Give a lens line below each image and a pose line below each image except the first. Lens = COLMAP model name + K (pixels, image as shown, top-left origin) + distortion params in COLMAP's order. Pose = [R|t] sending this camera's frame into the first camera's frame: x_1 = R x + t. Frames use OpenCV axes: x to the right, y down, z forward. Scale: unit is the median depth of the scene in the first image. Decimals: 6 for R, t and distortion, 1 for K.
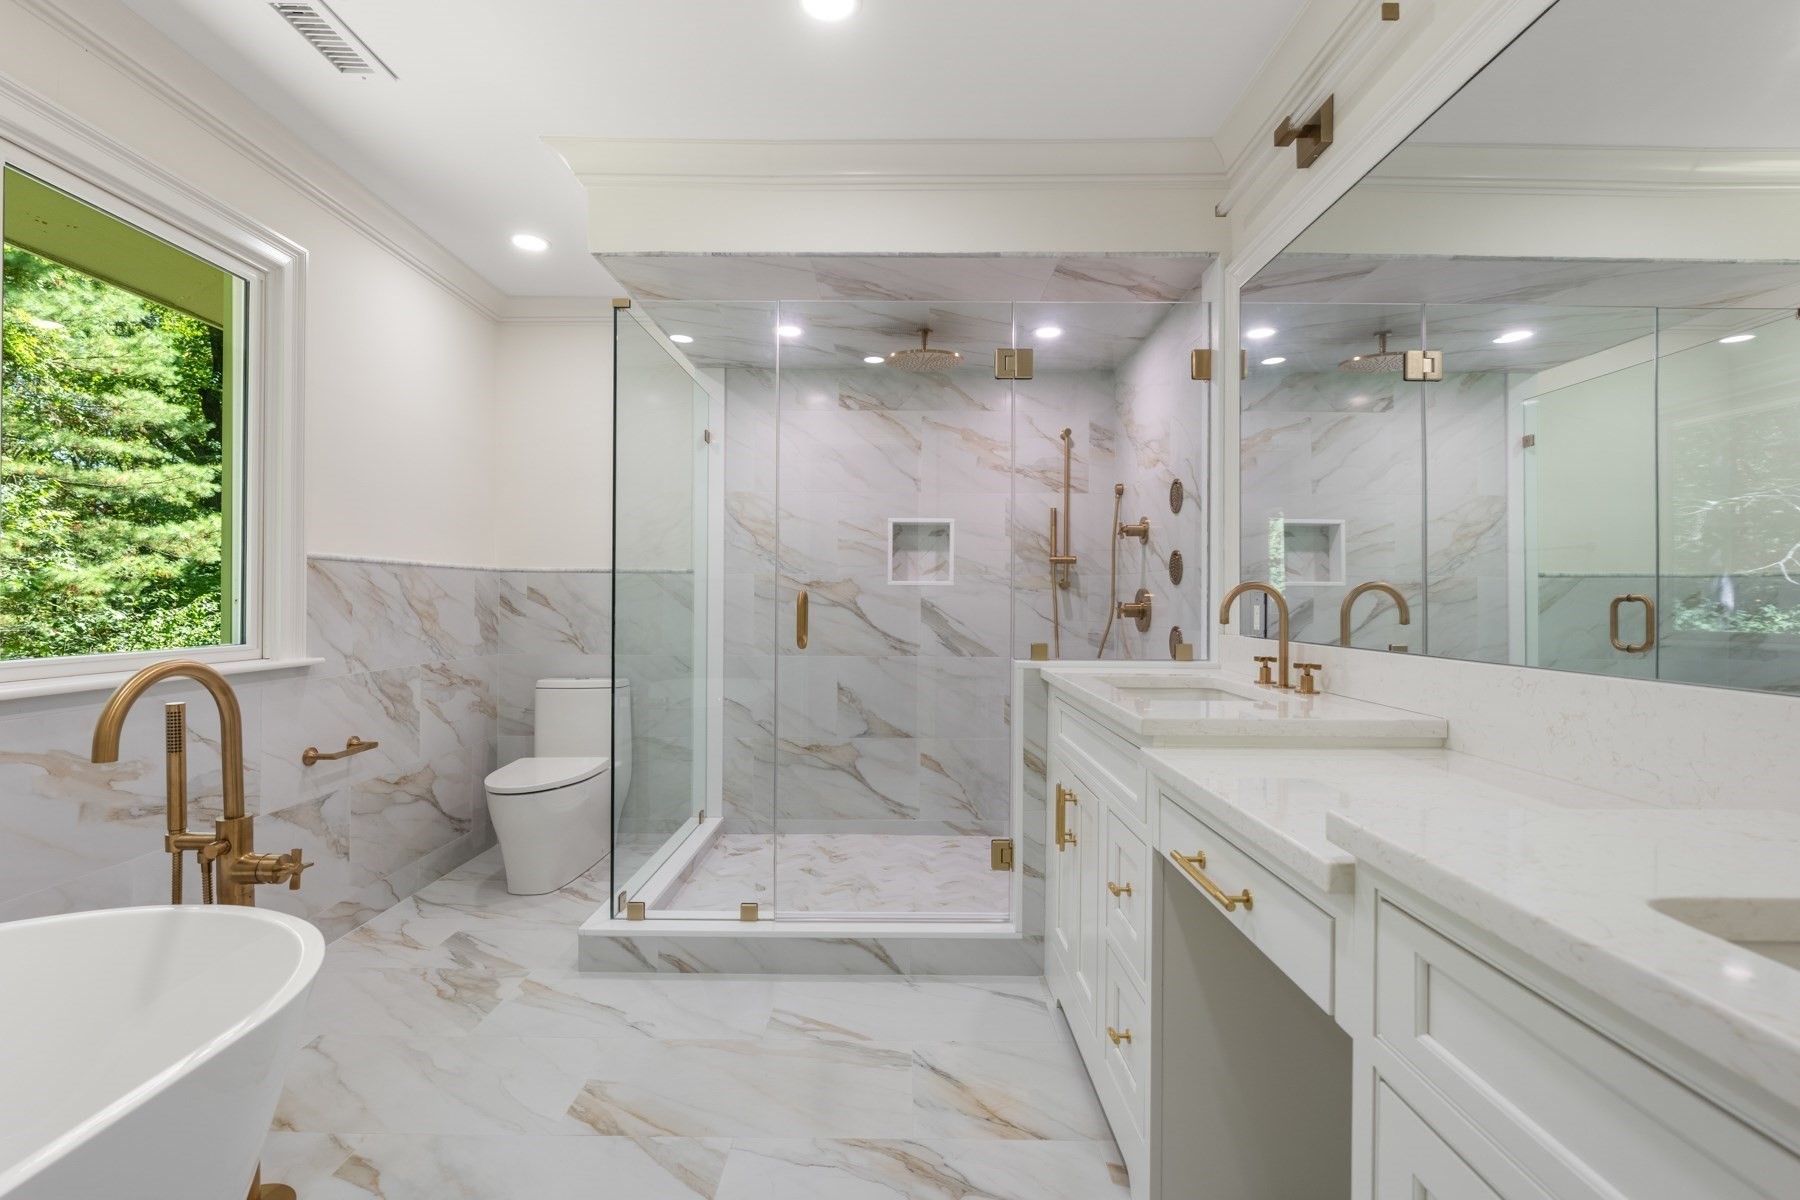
lens RADIAL K [[809.3, 0, 902.4], [0, 809.3, 594.7], [0, 0, 1]] dist [-0.000563, -0.000603]
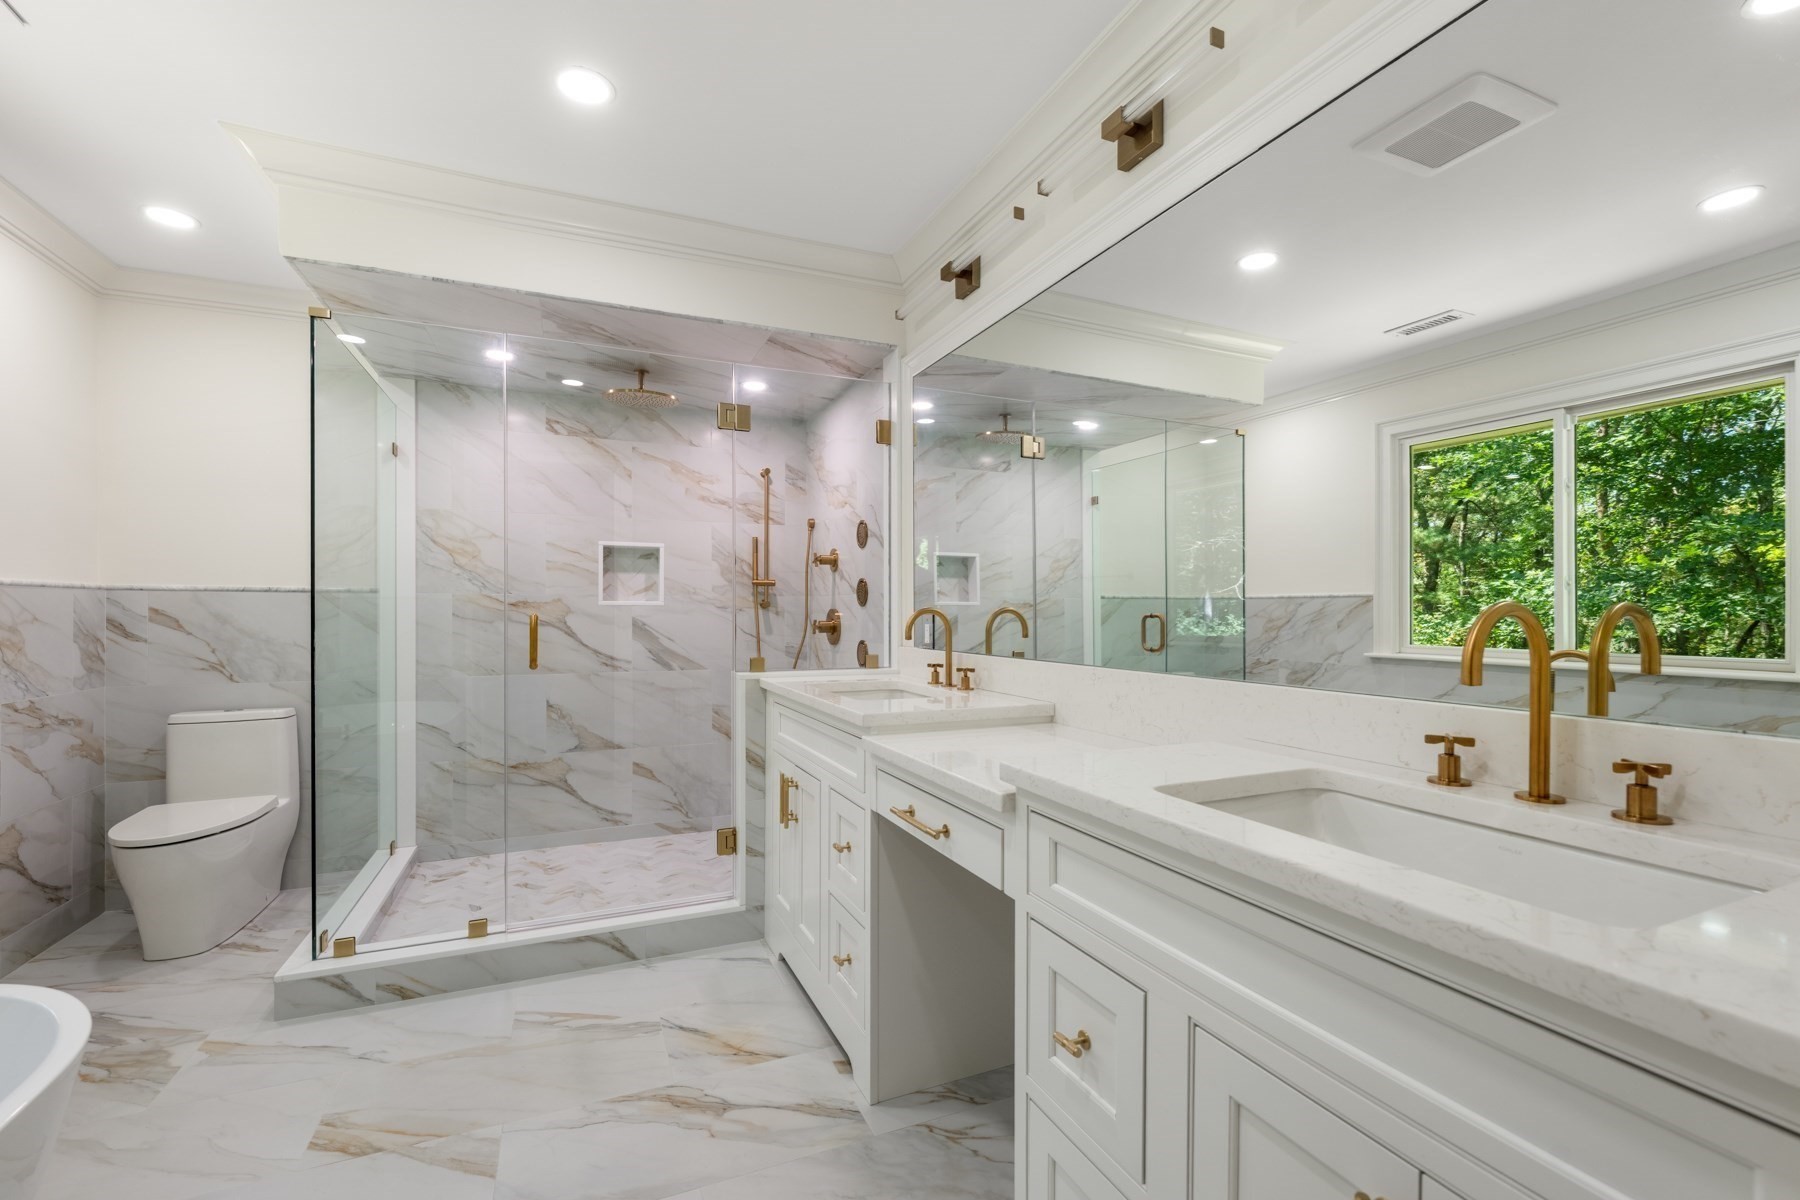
lens RADIAL K [[767.4, 0, 901.5], [0, 767.4, 603.8], [0, 0, 1]] dist [-0.000228, -0.000194]
pose [[0.915417, -0.000682, 0.402507, -0.071710], [0.002055, 0.999993, -0.002979, -0.011637], [-0.402502, 0.003554, 0.915412, -0.085282]]
